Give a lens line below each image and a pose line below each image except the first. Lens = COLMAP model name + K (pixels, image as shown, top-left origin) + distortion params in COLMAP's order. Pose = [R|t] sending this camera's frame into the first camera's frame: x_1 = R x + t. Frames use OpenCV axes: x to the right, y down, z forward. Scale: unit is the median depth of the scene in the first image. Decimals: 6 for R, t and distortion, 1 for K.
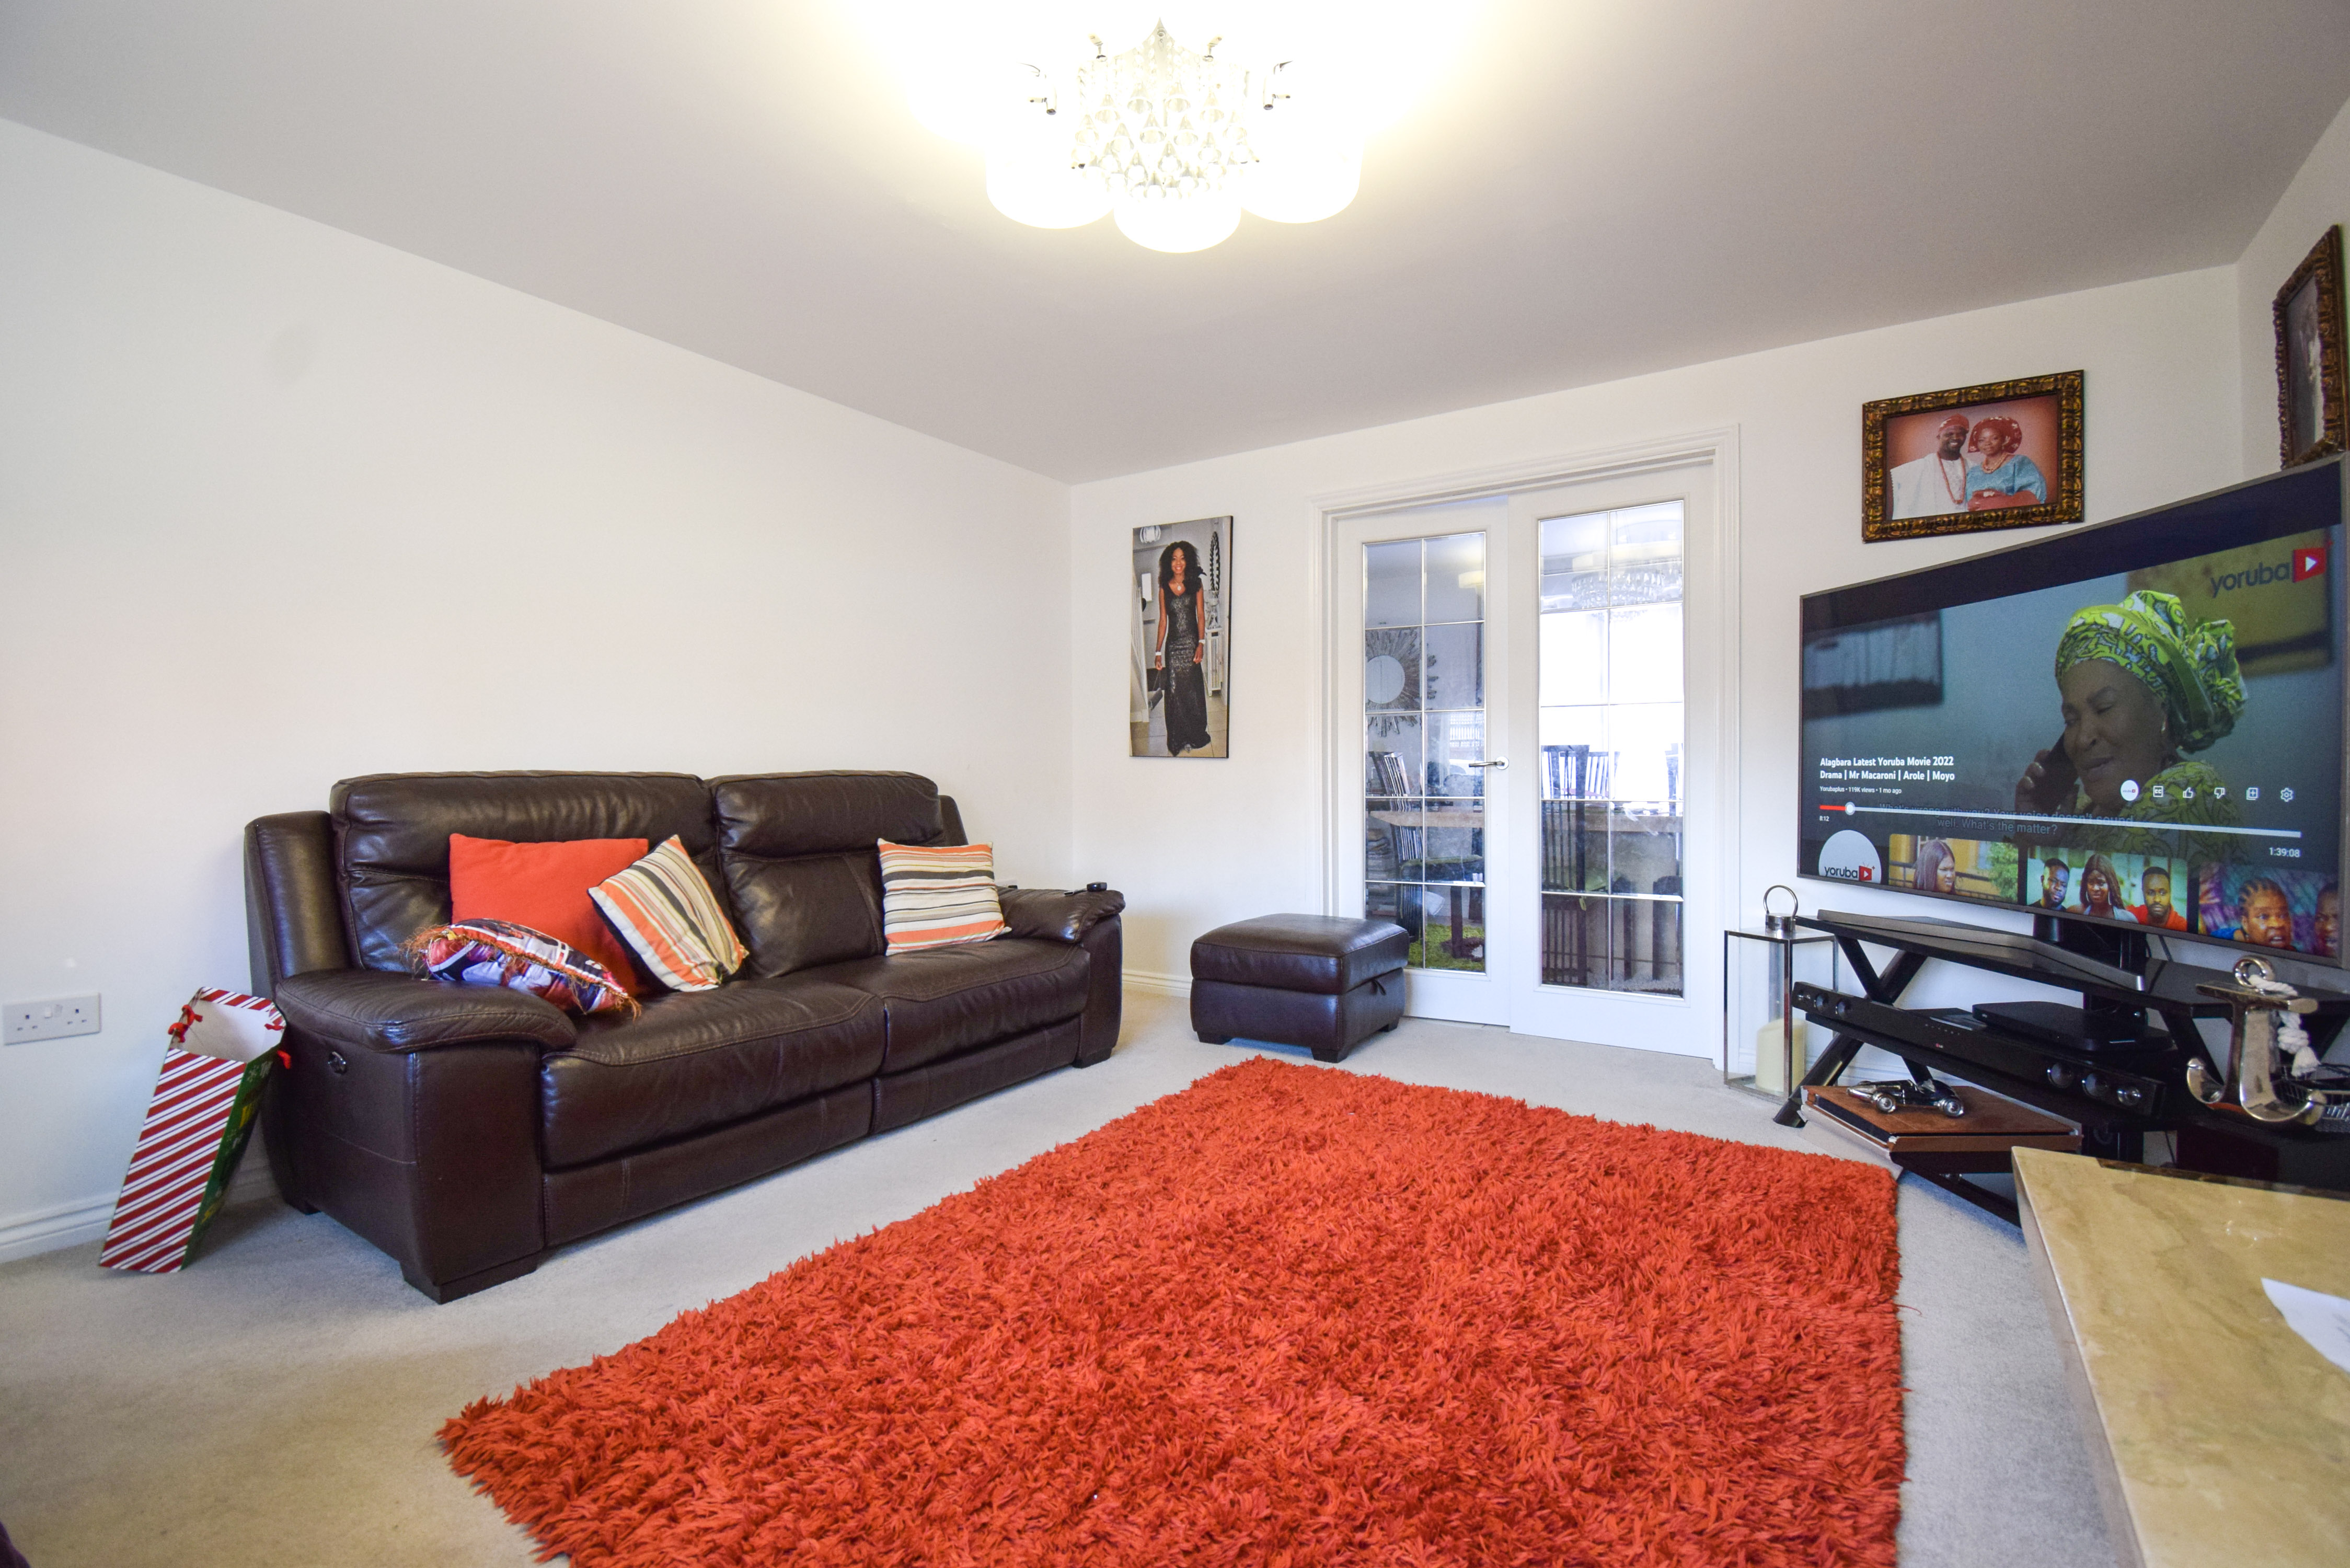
lens RADIAL K [[1073.1, 0, 1175.0], [0, 1073.1, 784.0], [0, 0, 1]] dist [0.028124, -0.019289]
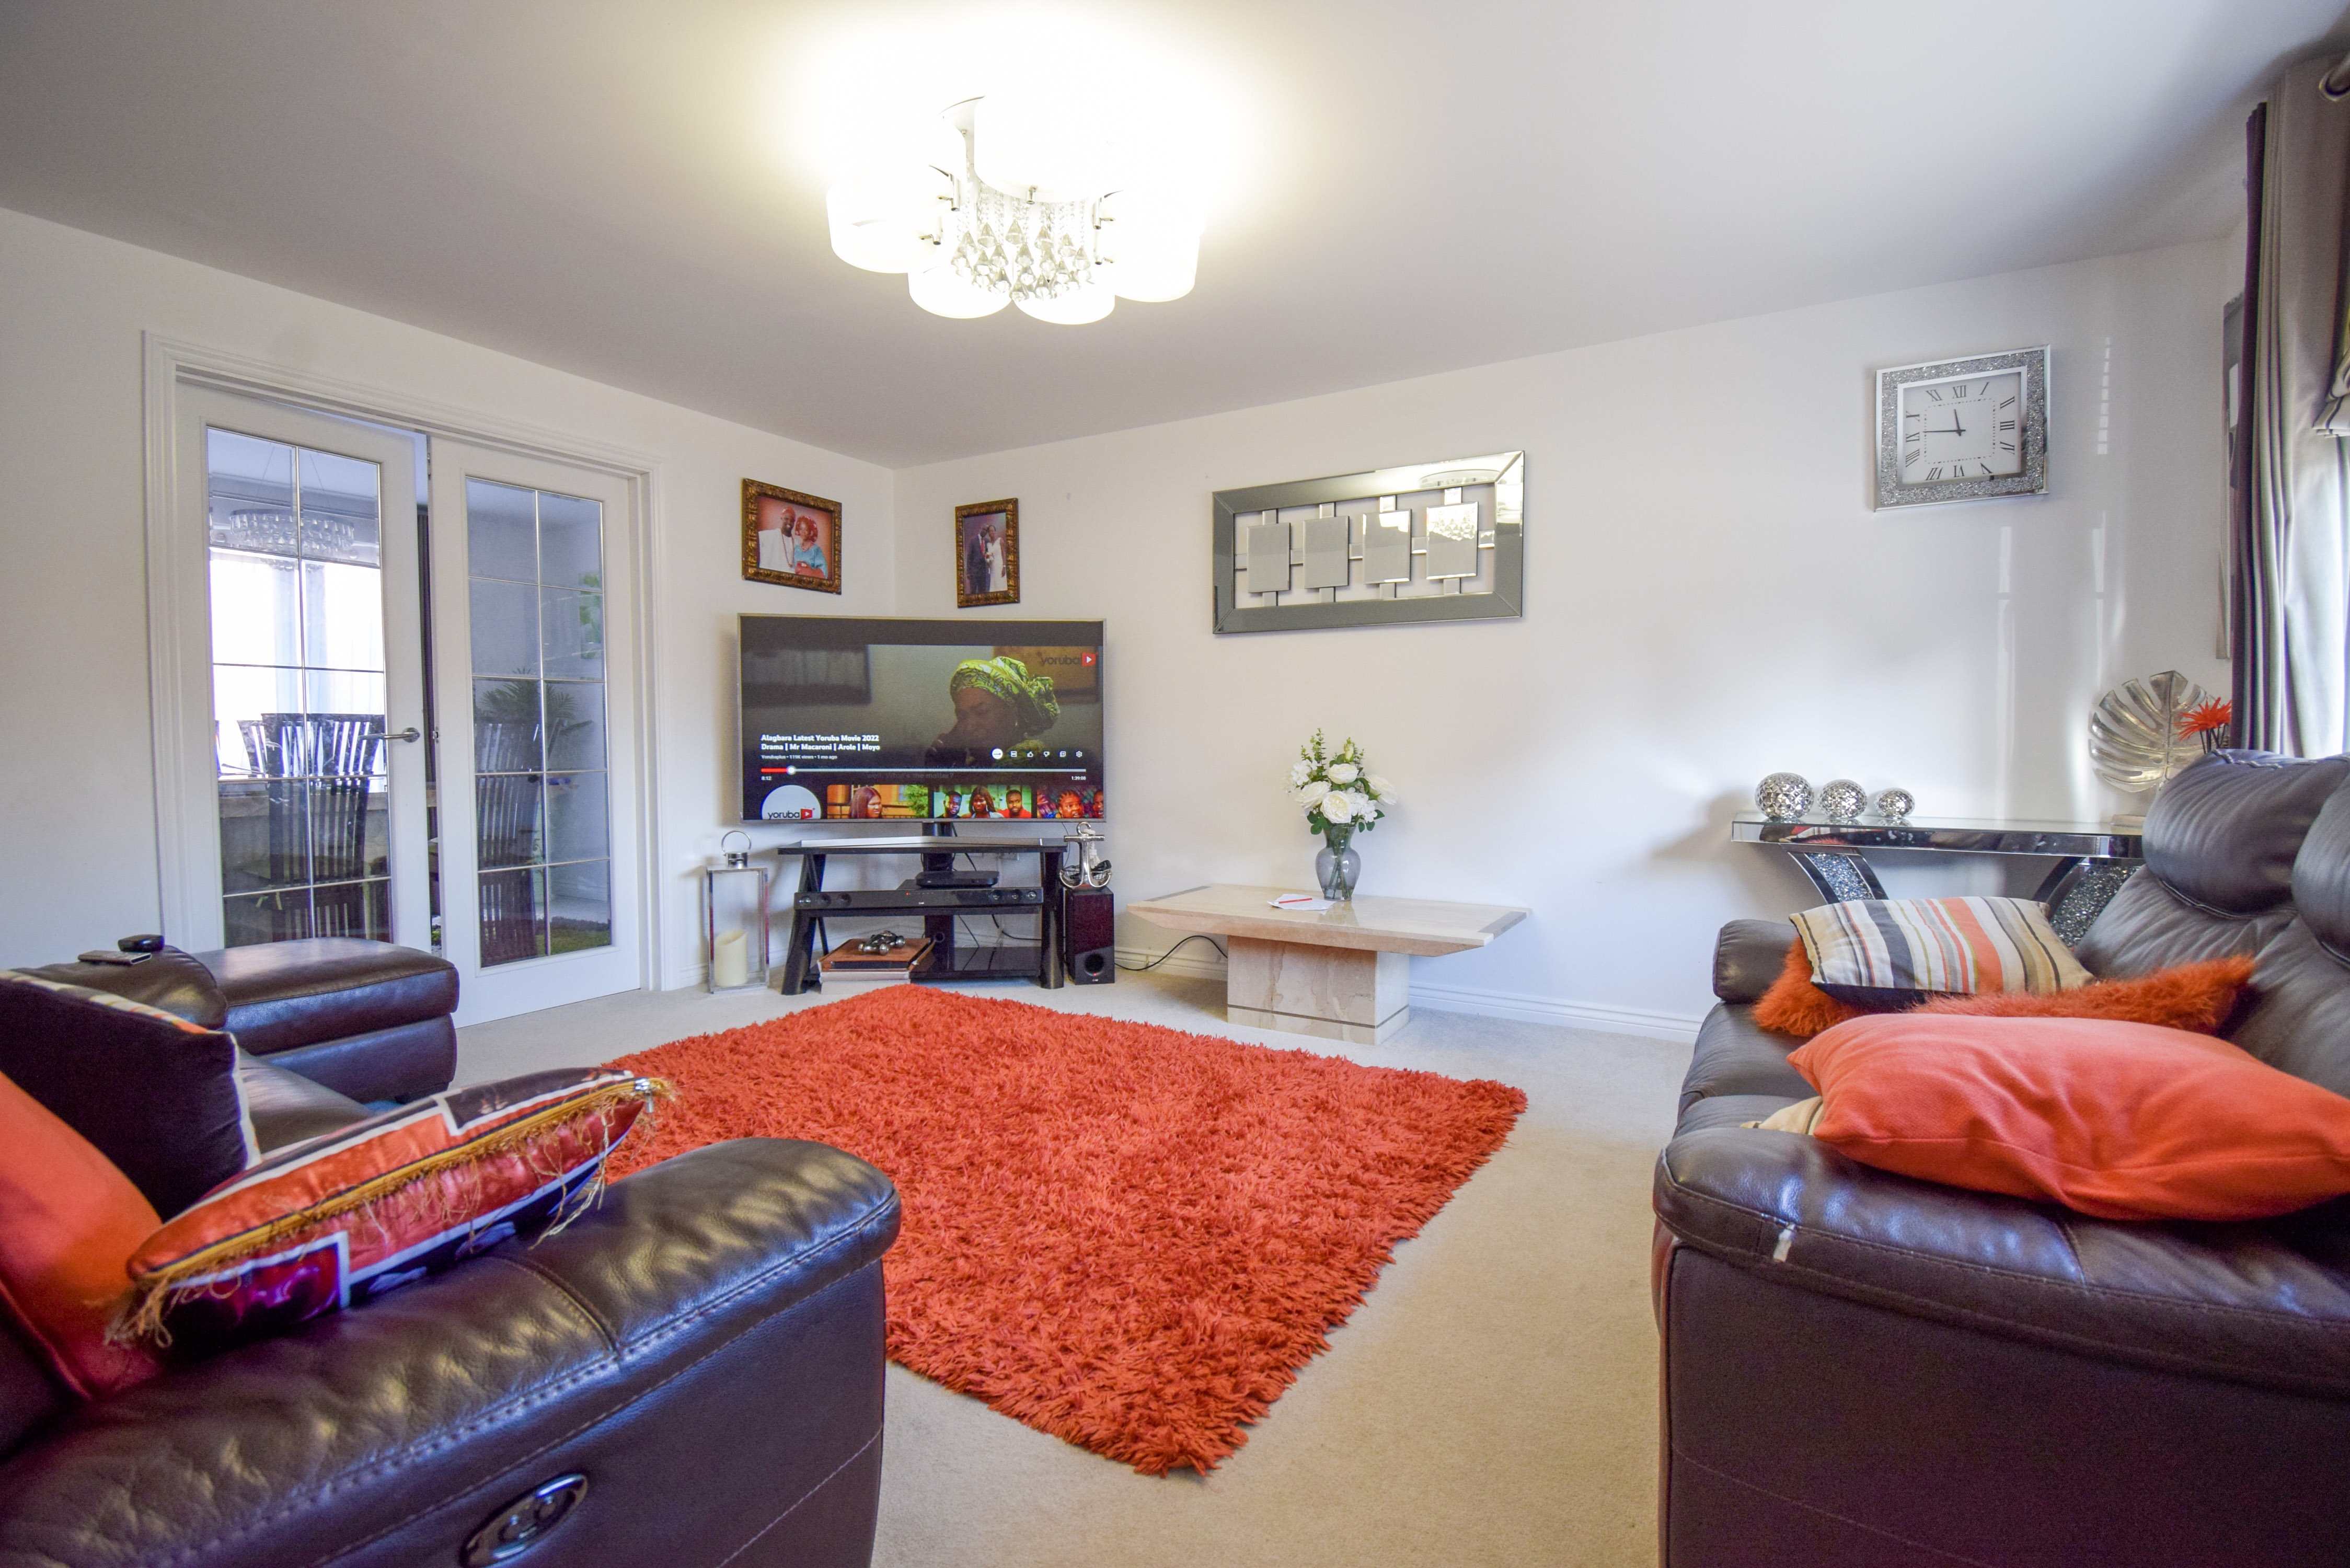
lens RADIAL K [[1073.1, 0, 1175.0], [0, 1073.1, 784.0], [0, 0, 1]] dist [0.028124, -0.019289]
pose [[-0.053681, -0.043206, 0.997623, -0.913979], [0.011213, 0.998974, 0.043868, -0.017636], [-0.998495, 0.013541, -0.053142, 0.611281]]
